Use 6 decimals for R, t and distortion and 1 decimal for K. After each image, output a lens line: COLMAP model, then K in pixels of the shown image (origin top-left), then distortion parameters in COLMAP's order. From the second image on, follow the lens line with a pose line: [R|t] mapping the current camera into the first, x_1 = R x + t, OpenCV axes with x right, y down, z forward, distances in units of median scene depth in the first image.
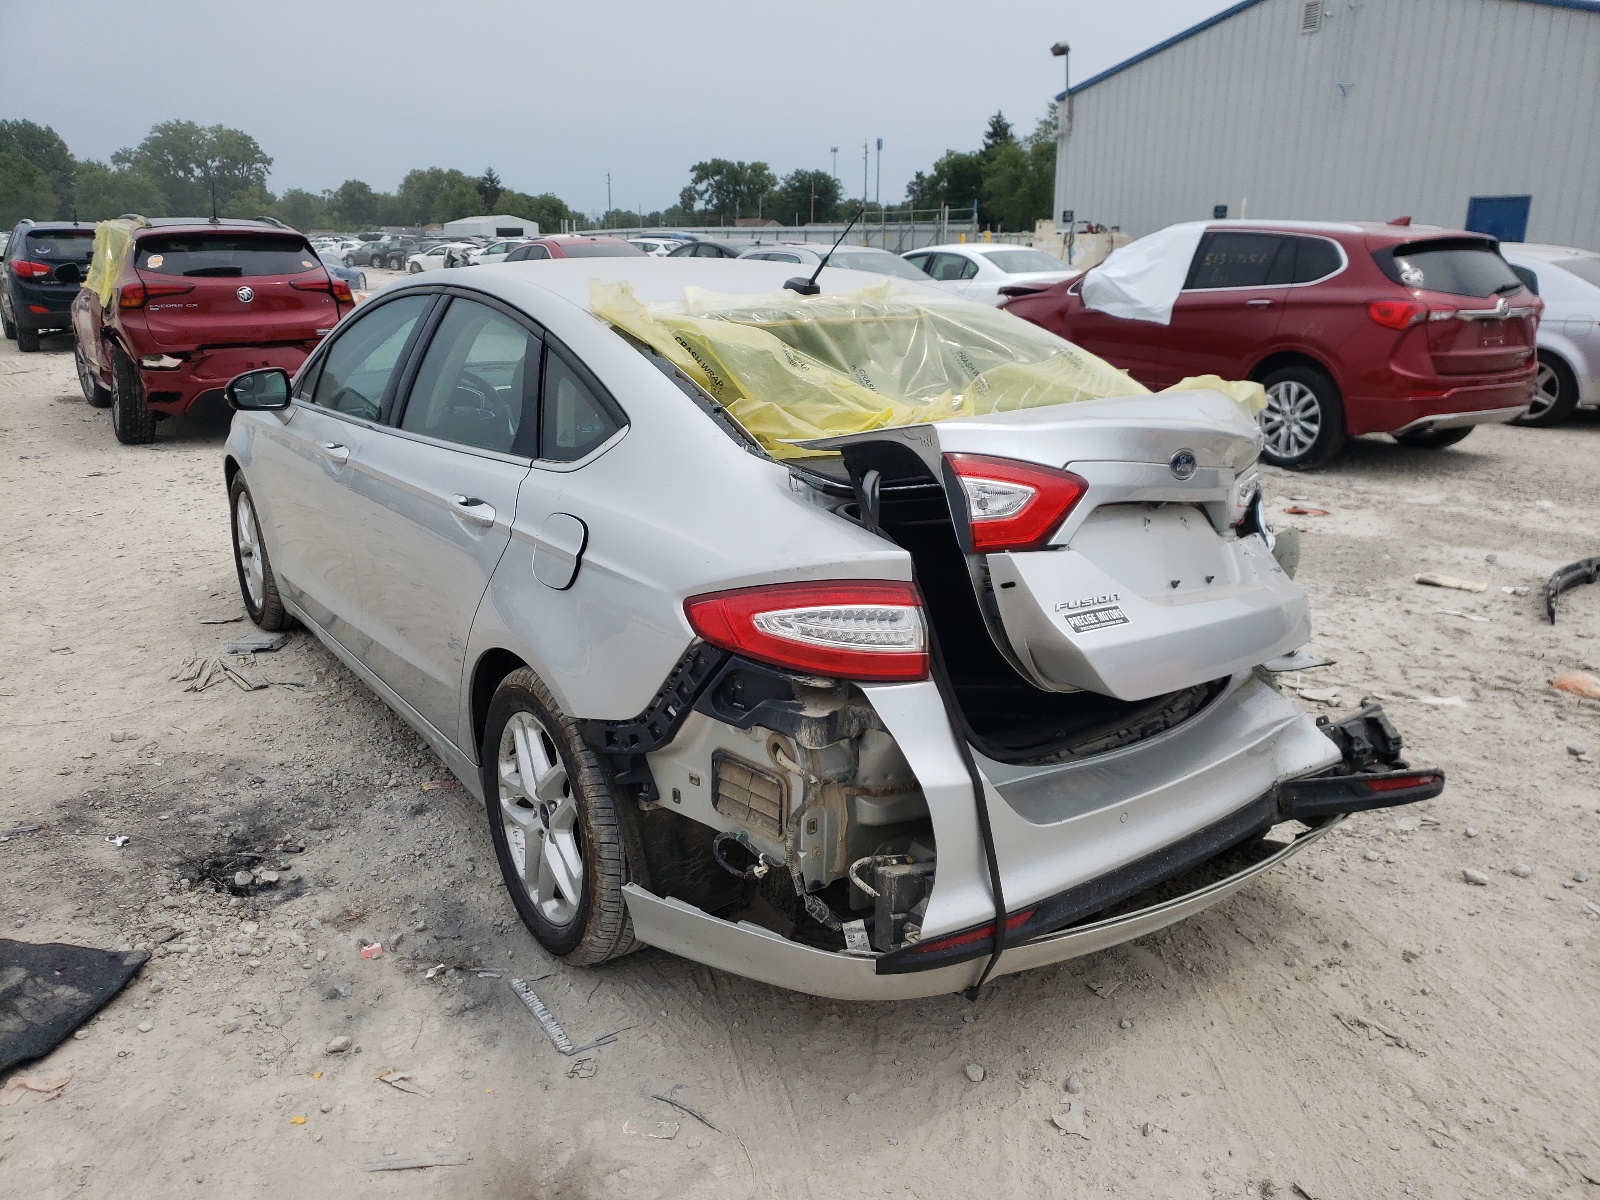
lens RADIAL K [[1276.5, 0, 800.0], [0, 1276.5, 600.0], [0, 0, 1]] dist [0.001560, -0.003640]
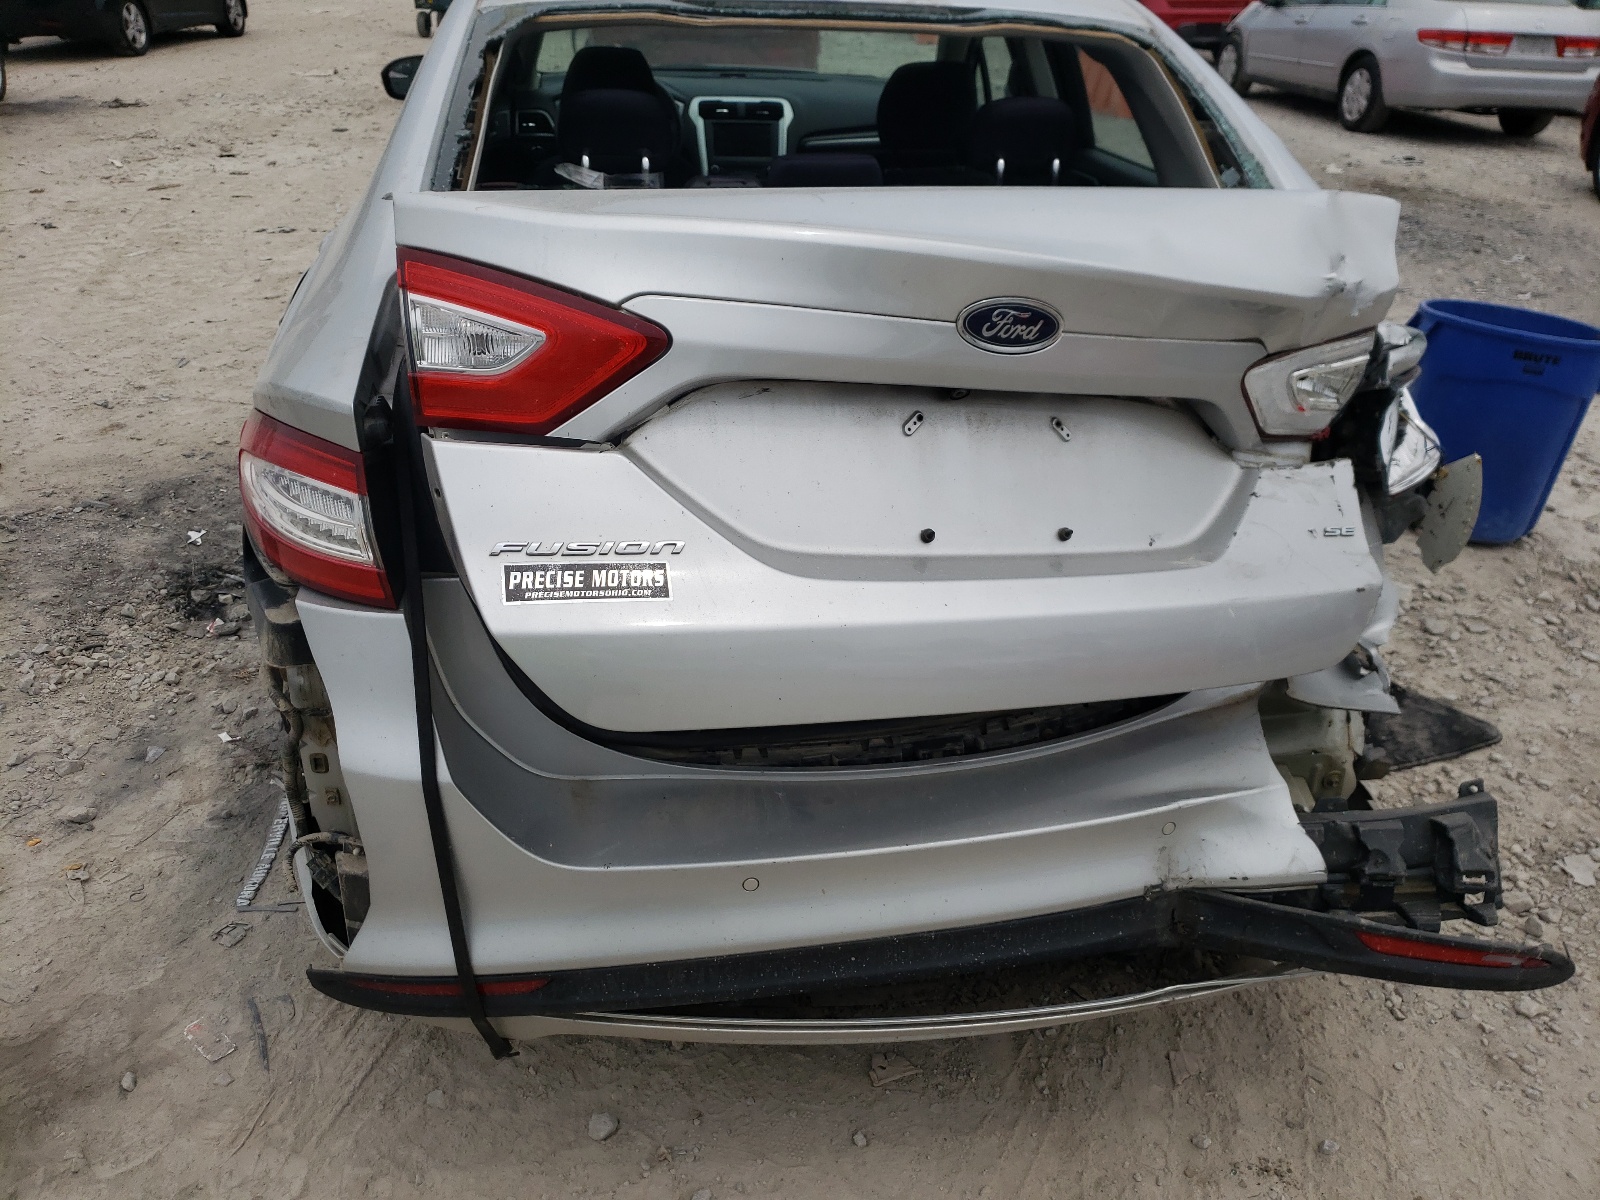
lens RADIAL K [[1276.5, 0, 800.0], [0, 1276.5, 600.0], [0, 0, 1]] dist [0.001560, -0.003640]
pose [[0.884332, 0.237918, -0.401686, 0.506303], [-0.153085, 0.960608, 0.231943, -0.114518], [0.441047, -0.143622, 0.885918, 0.495799]]
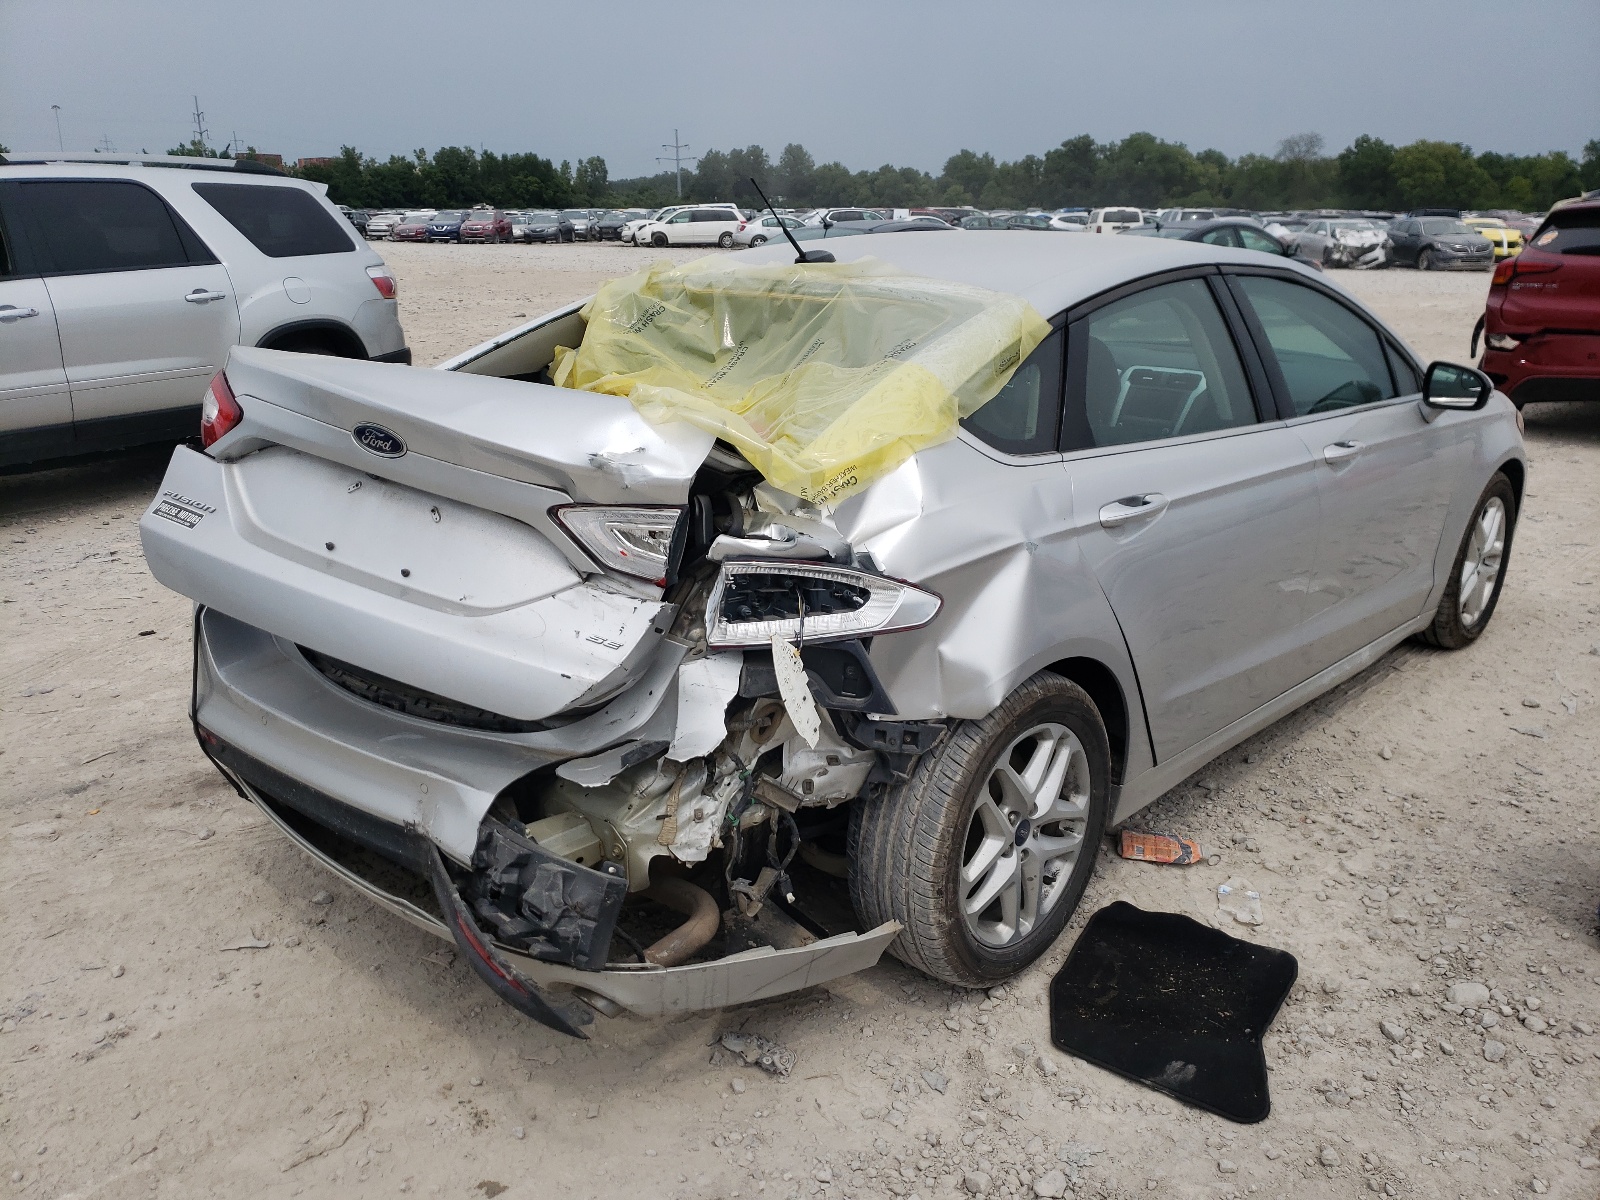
lens RADIAL K [[1276.5, 0, 800.0], [0, 1276.5, 600.0], [0, 0, 1]] dist [0.001560, -0.003640]
pose [[0.156169, 0.269852, -0.950153, 1.437557], [-0.255320, 0.940291, 0.225086, -0.321222], [0.954161, 0.207442, 0.215743, 1.231761]]
